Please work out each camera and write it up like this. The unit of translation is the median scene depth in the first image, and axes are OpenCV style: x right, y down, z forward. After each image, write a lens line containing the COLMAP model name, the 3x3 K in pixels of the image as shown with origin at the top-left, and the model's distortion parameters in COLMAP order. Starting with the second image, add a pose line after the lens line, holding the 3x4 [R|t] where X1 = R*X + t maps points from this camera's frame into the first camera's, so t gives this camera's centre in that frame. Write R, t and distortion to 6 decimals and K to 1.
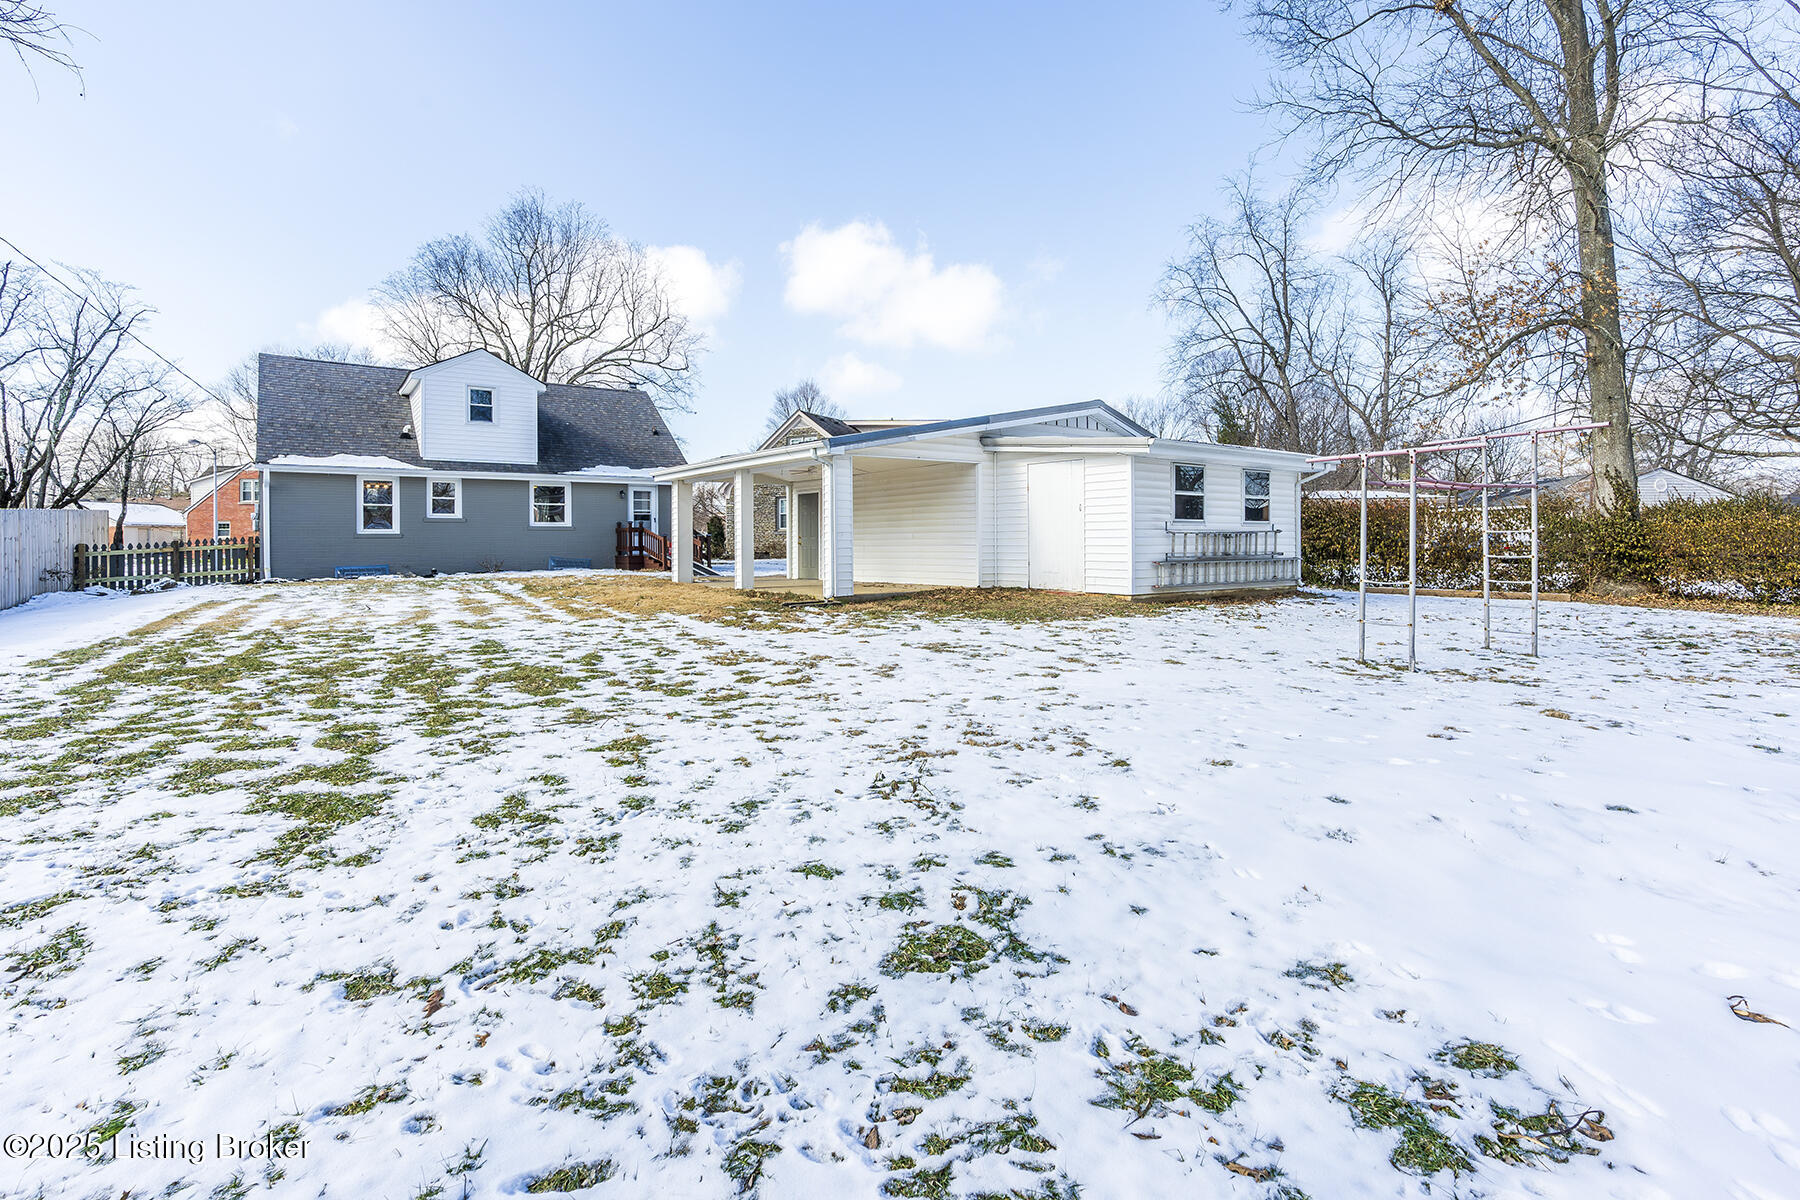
lens RADIAL K [[836.5, 0, 899.4], [0, 836.5, 541.4], [0, 0, 1]] dist [0.000183, 0.000040]
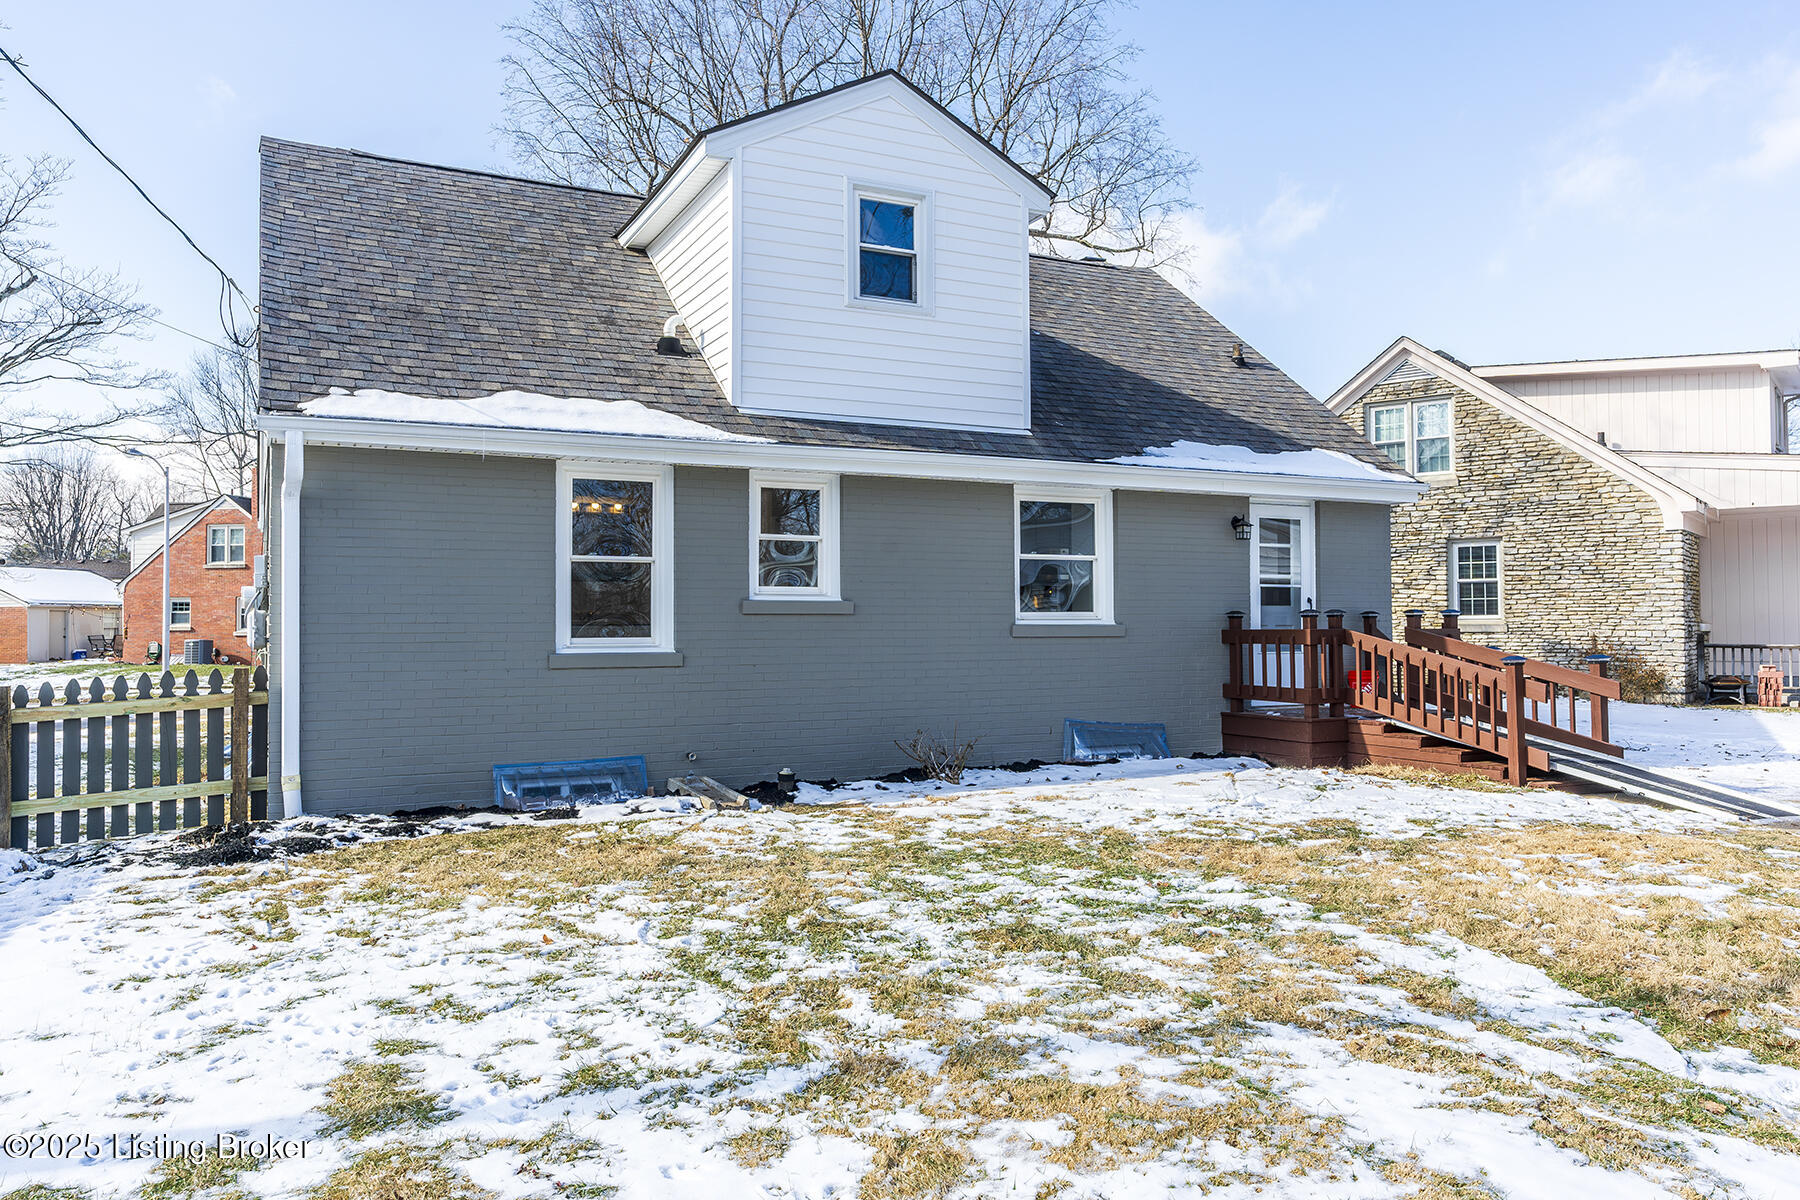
lens RADIAL K [[1280.8, 0, 900.0], [0, 1280.8, 600.0], [0, 0, 1]] dist [-0.000885, -0.001121]
pose [[0.985726, 0.001553, -0.168350, -0.415025], [-0.005042, 0.999781, -0.020297, -0.018580], [0.168282, 0.020856, 0.985518, 0.524385]]
